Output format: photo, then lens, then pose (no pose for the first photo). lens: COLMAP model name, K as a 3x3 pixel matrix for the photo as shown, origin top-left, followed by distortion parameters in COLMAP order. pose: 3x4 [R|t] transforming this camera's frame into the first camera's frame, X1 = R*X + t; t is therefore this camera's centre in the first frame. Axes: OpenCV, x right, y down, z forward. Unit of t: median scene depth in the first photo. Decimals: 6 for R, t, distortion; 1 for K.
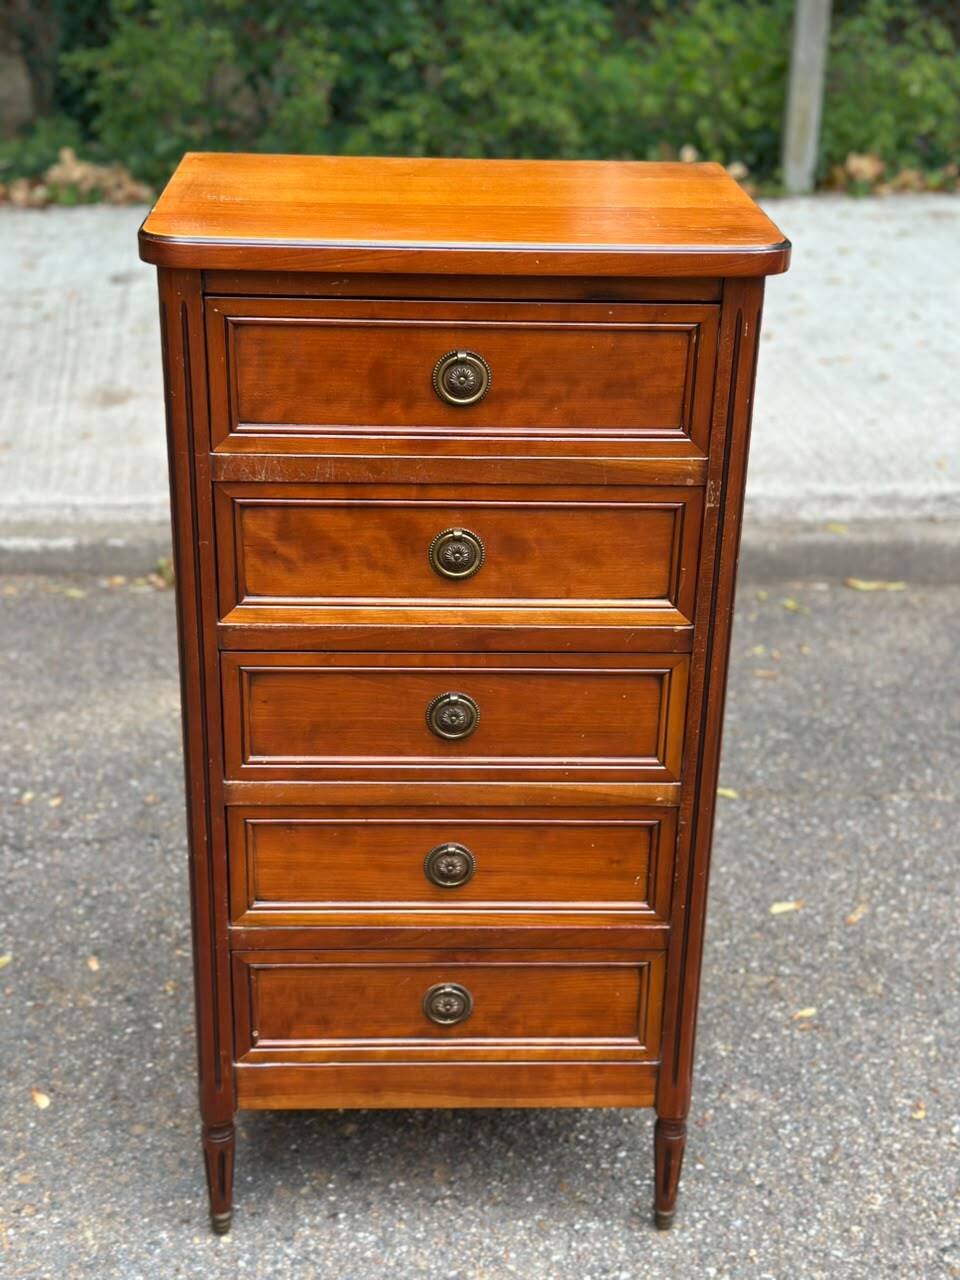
lens RADIAL K [[1780.3, 0, 481.5], [0, 1780.3, 649.4], [0, 0, 1]] dist [0.229823, -0.550842]
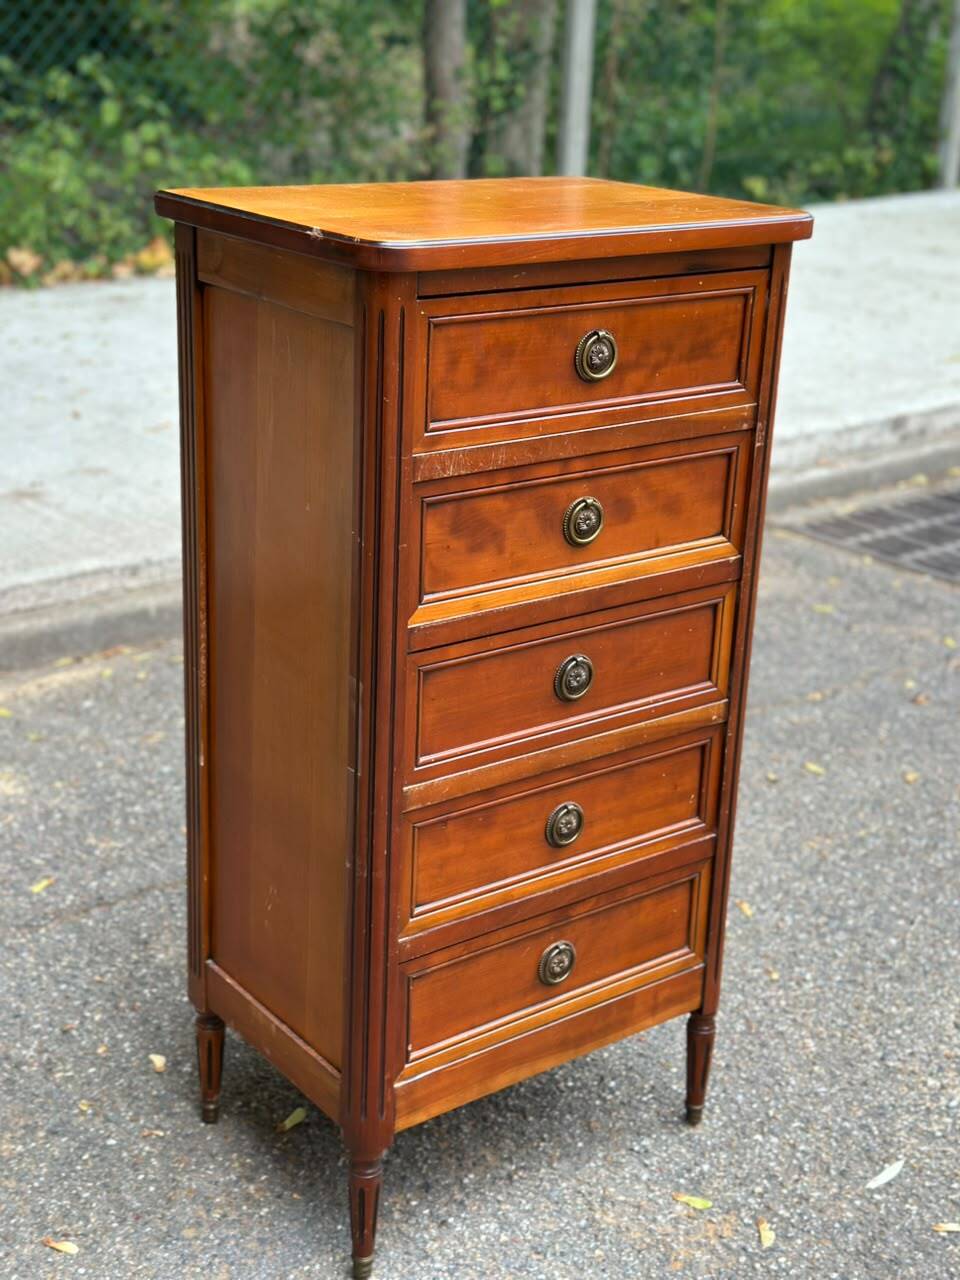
lens RADIAL K [[1780.3, 0, 481.5], [0, 1780.3, 649.4], [0, 0, 1]] dist [0.229823, -0.550842]
pose [[0.817030, -0.192395, 0.543549, -0.546179], [0.226191, 0.974071, 0.004786, 0.002290], [-0.530377, 0.119036, 0.839363, 0.106595]]
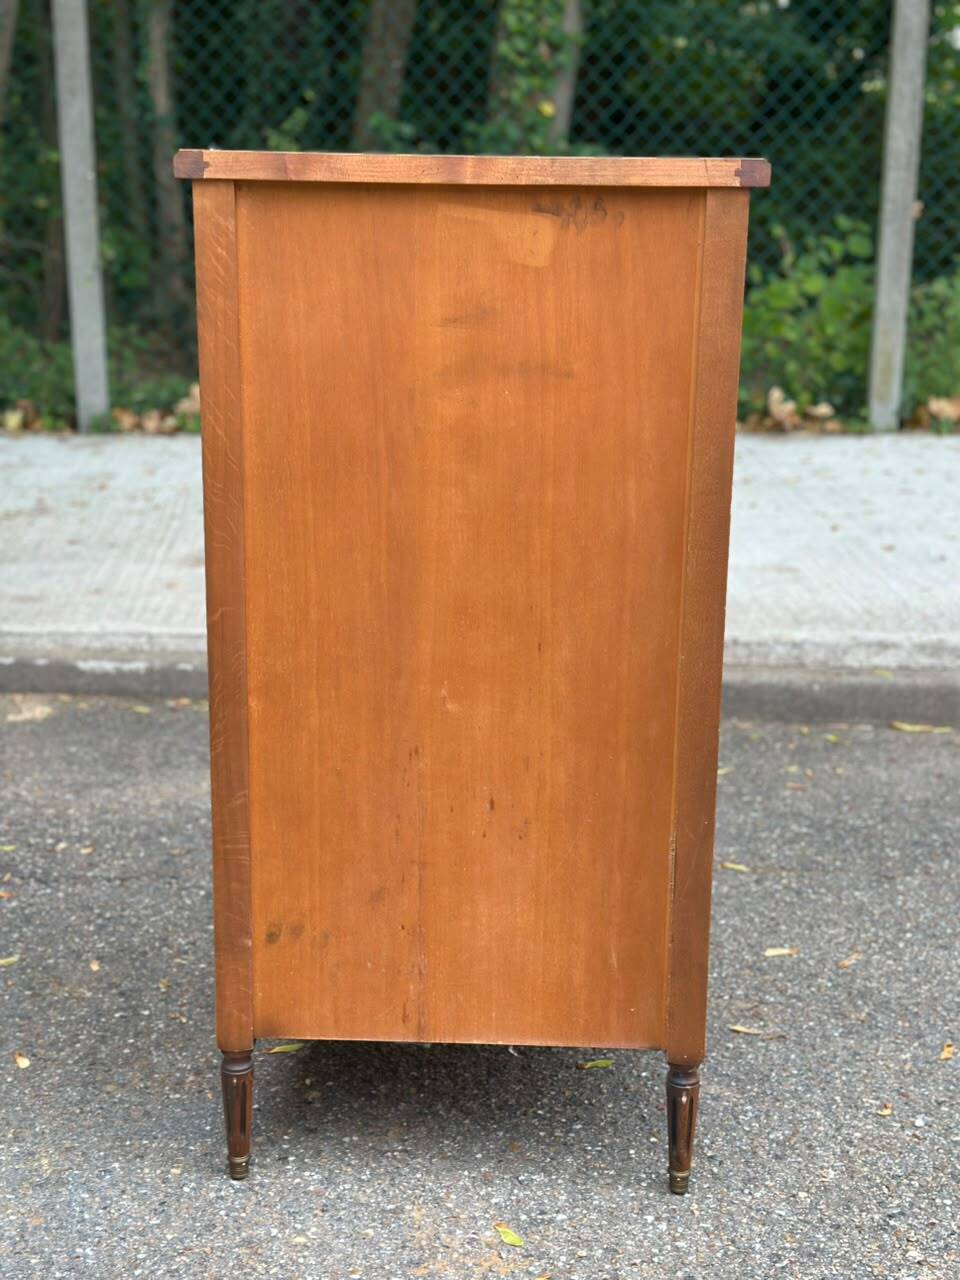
lens RADIAL K [[1780.3, 0, 481.5], [0, 1780.3, 649.4], [0, 0, 1]] dist [0.229823, -0.550842]
pose [[0.996201, 0.019203, -0.084938, 0.108997], [-0.034380, 0.982879, -0.181015, 0.210437], [0.080008, 0.183247, 0.979806, -0.037216]]
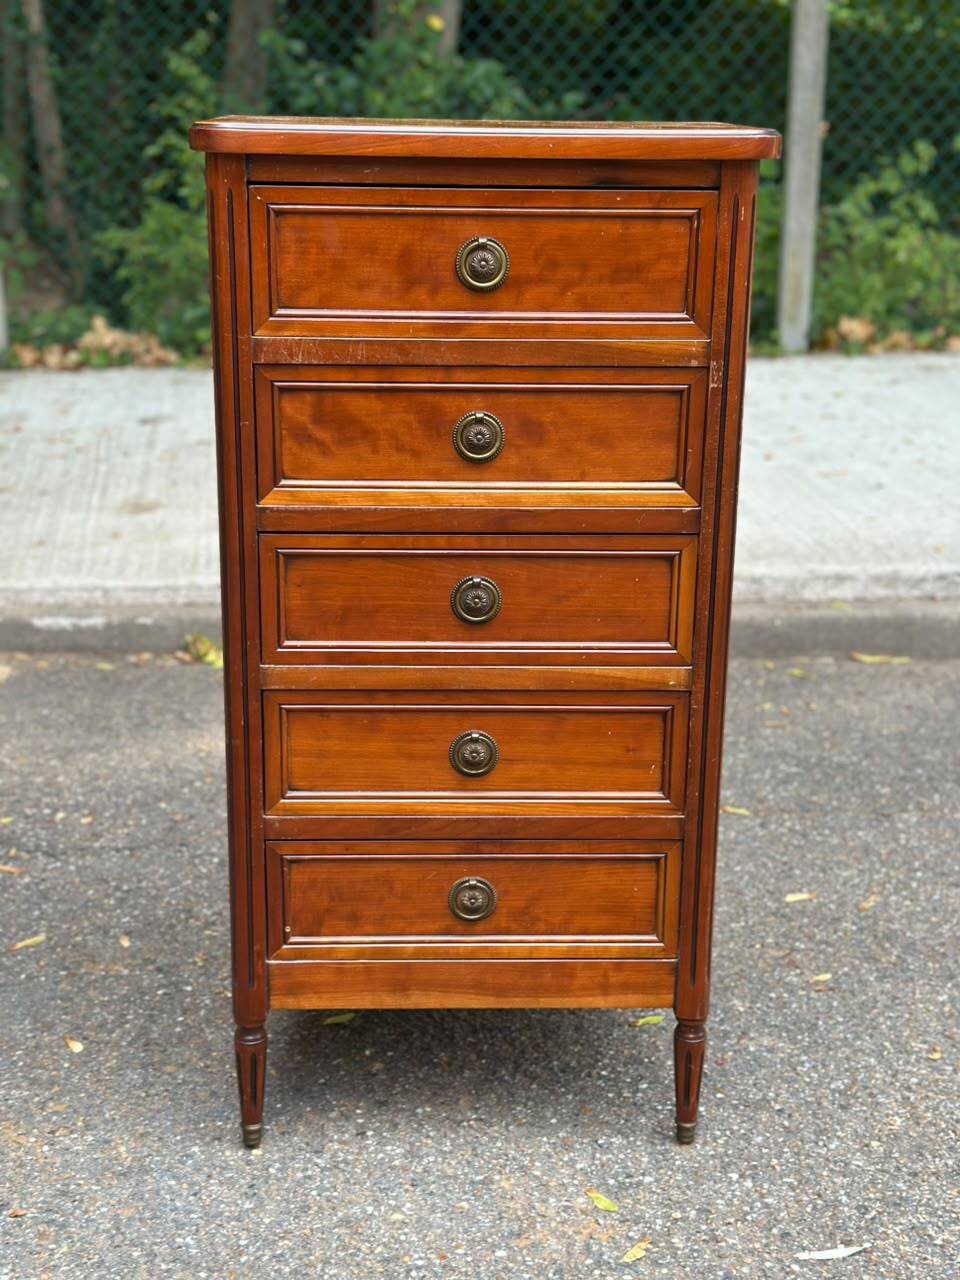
lens RADIAL K [[1782.2, 0, 477.1], [0, 1782.2, 655.5], [0, 0, 1]] dist [0.219265, -0.506673]
pose [[0.999930, -0.009048, -0.007636, -0.006377], [0.007971, 0.991362, -0.130914, 0.178108], [0.008754, 0.130844, 0.991364, -0.042922]]
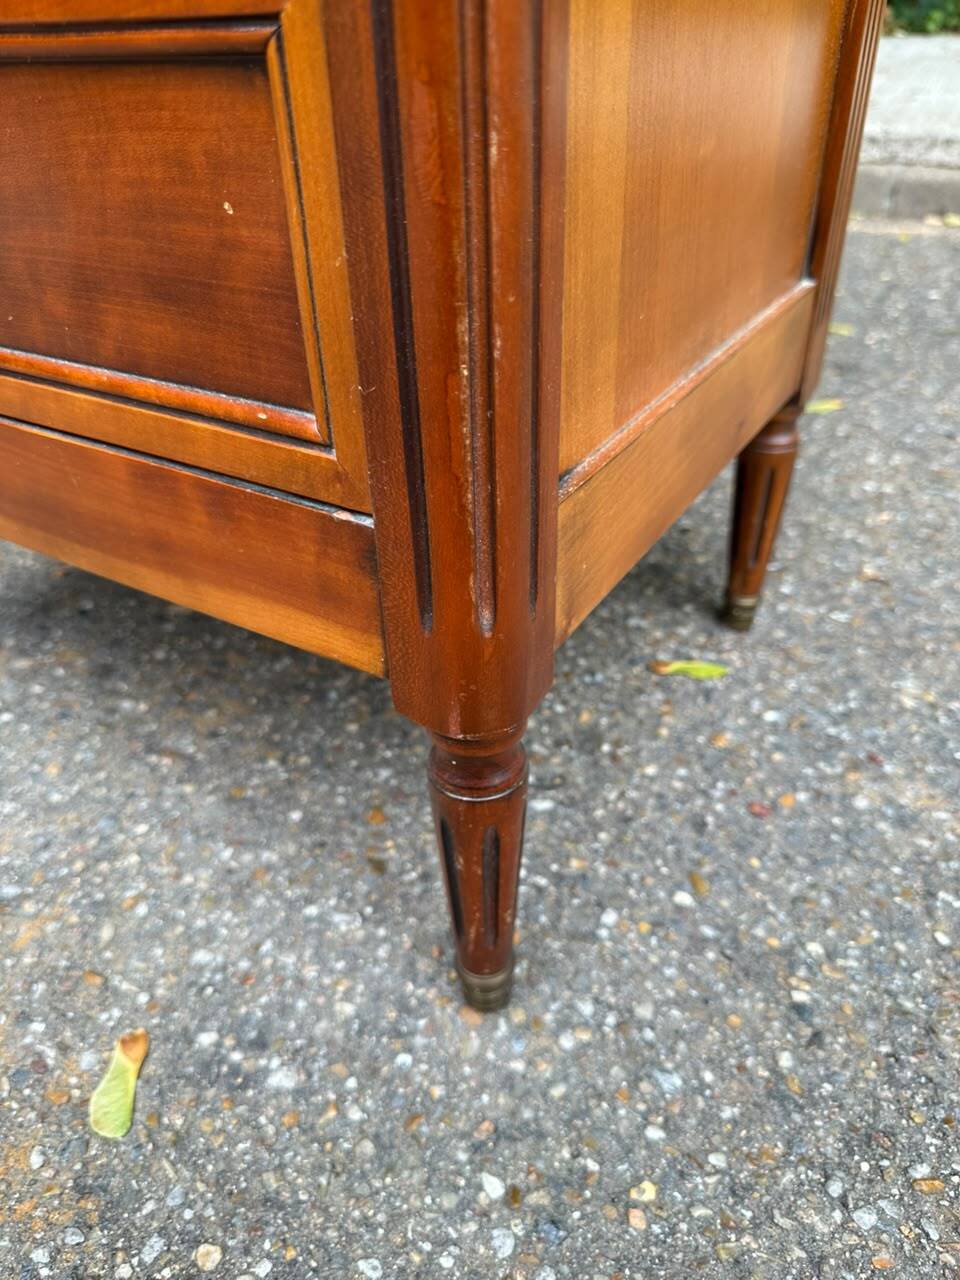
lens RADIAL K [[943.1, 0, 484.6], [0, 943.1, 640.8], [0, 0, 1]] dist [0.039966, -0.143918]
pose [[0.834860, 0.274288, -0.477258, 0.174744], [-0.190749, 0.957447, 0.216586, 0.198584], [0.516356, -0.089783, 0.851654, 0.826919]]
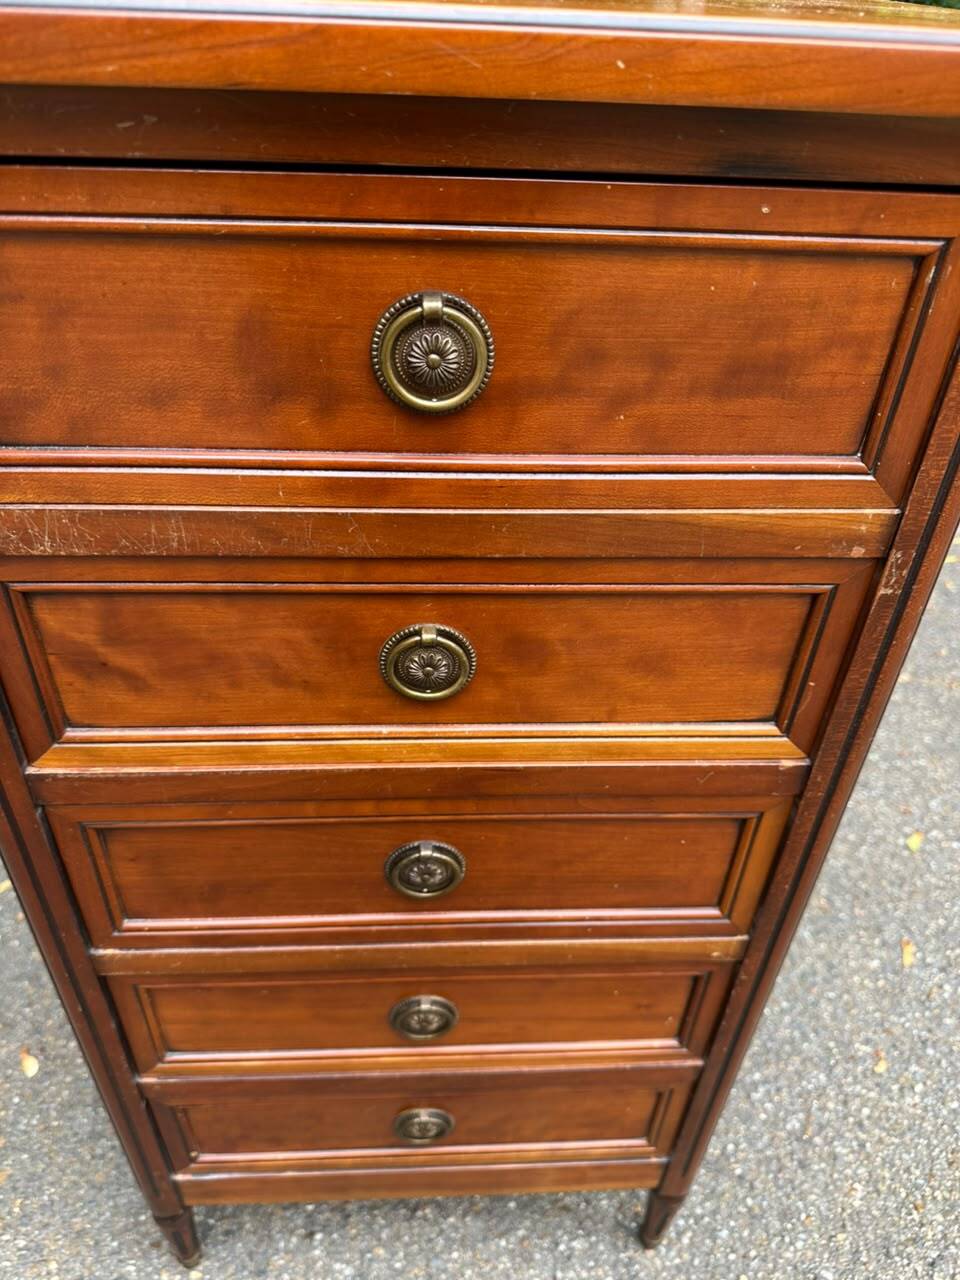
lens RADIAL K [[926.4, 0, 479.0], [0, 926.4, 642.3], [0, 0, 1]] dist [-0.006560, -0.013200]
pose [[0.999730, 0.001699, 0.023161, -0.003424], [-0.006485, 0.978075, 0.208152, -0.099710], [-0.022300, -0.208246, 0.977822, 0.579694]]
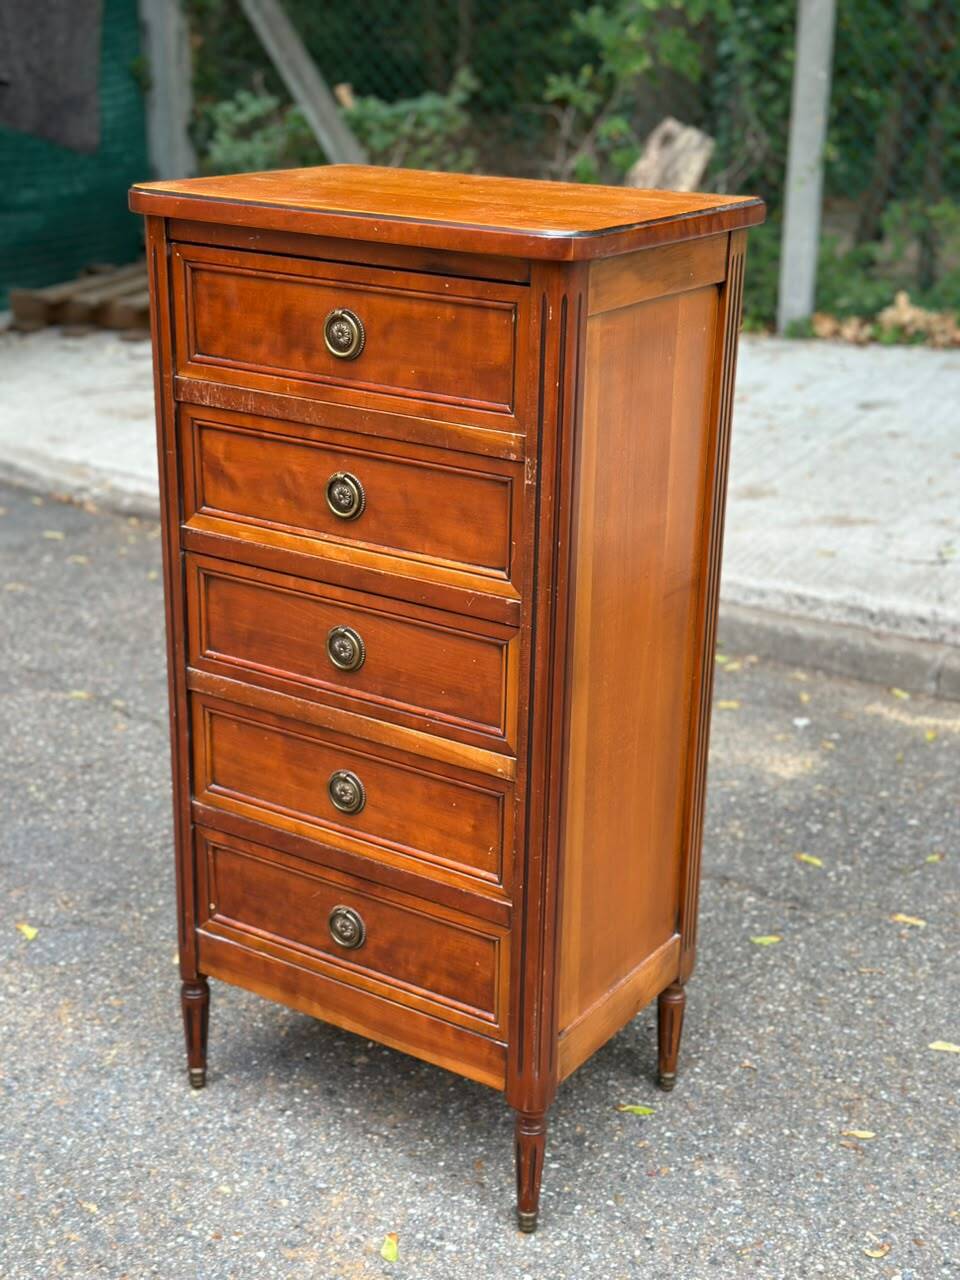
lens RADIAL K [[1780.3, 0, 481.5], [0, 1780.3, 649.4], [0, 0, 1]] dist [0.229823, -0.550842]
pose [[0.813469, 0.189597, -0.549837, 0.565456], [-0.245531, 0.968951, -0.029140, 0.042188], [0.527240, 0.158707, 0.834764, 0.099023]]
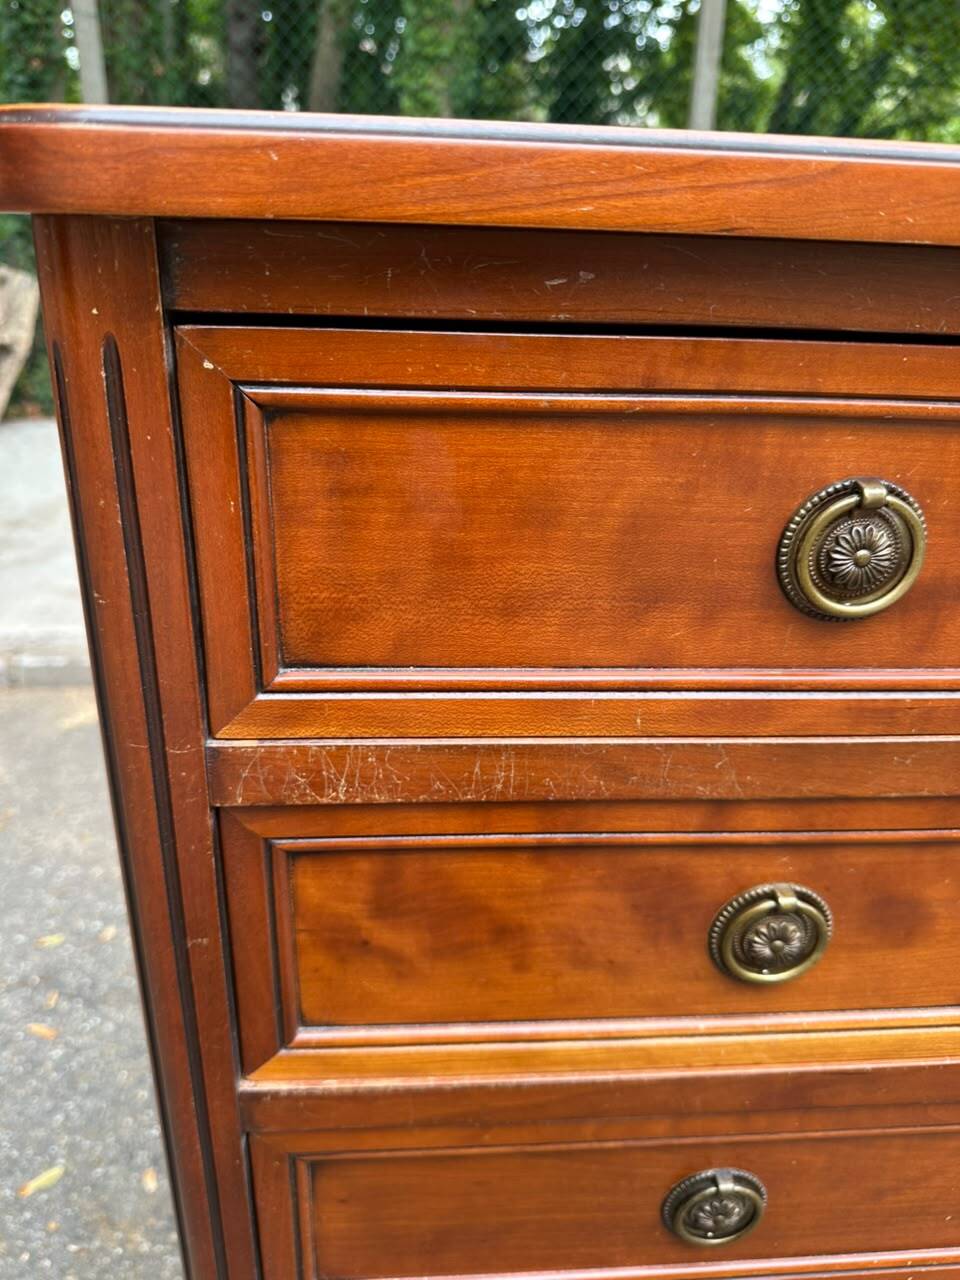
lens RADIAL K [[926.1, 0, 474.9], [0, 926.1, 639.6], [0, 0, 1]] dist [0.051934, -0.087462]
pose [[0.999559, -0.004371, 0.029369, -0.077522], [0.005242, 0.999548, -0.029618, -0.098907], [-0.029227, 0.029759, 0.999130, 0.624448]]
